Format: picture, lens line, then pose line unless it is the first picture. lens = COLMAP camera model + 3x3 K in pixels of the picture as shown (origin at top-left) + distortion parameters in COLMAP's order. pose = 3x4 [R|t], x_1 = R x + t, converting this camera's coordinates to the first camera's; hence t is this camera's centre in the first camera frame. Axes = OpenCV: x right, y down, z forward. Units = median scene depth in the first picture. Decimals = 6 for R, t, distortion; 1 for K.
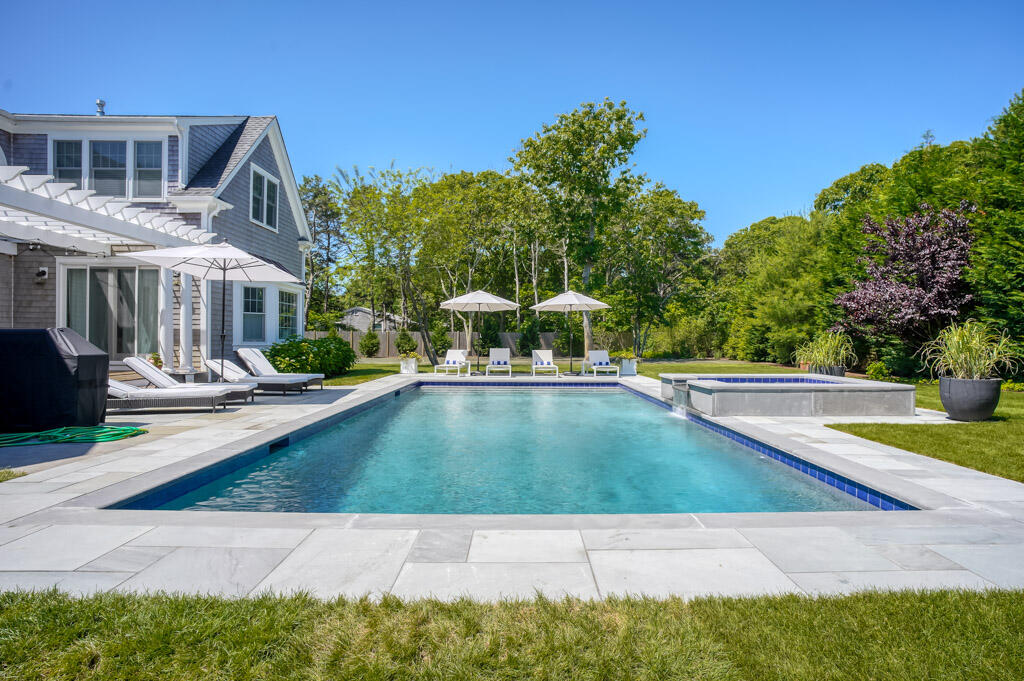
lens RADIAL K [[548.8, 0, 531.9], [0, 548.8, 344.4], [0, 0, 1]] dist [-0.075959, 0.042908]
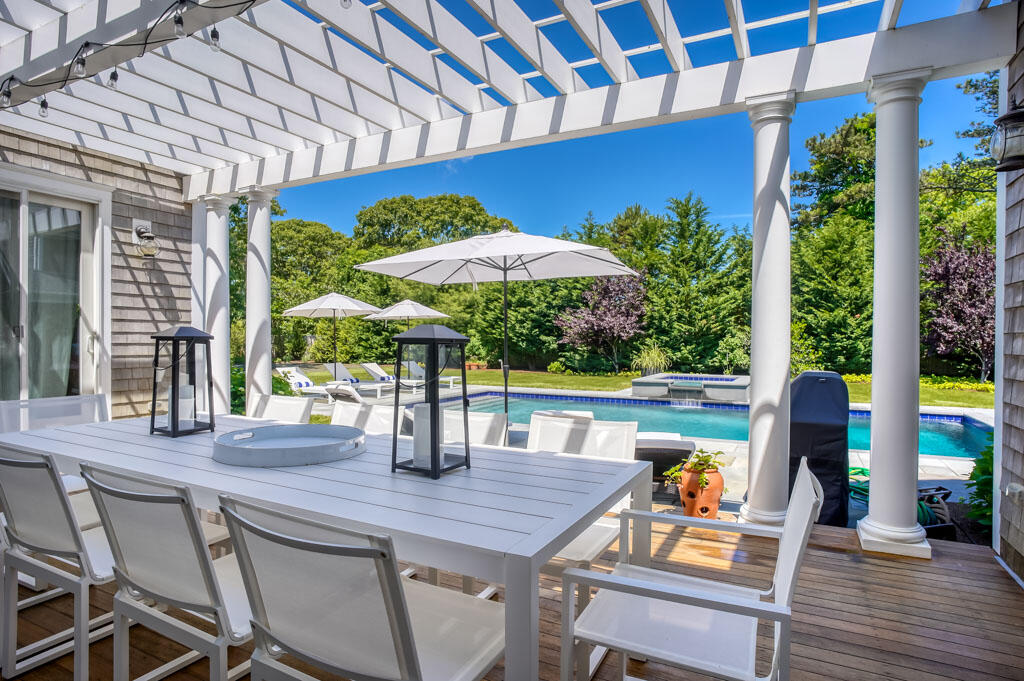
lens RADIAL K [[548.8, 0, 531.9], [0, 548.8, 344.4], [0, 0, 1]] dist [-0.075959, 0.042908]
pose [[0.468178, -0.010783, 0.883568, -0.806650], [0.003611, 0.999941, 0.010290, -0.035915], [-0.883627, -0.001627, 0.468189, 0.443940]]
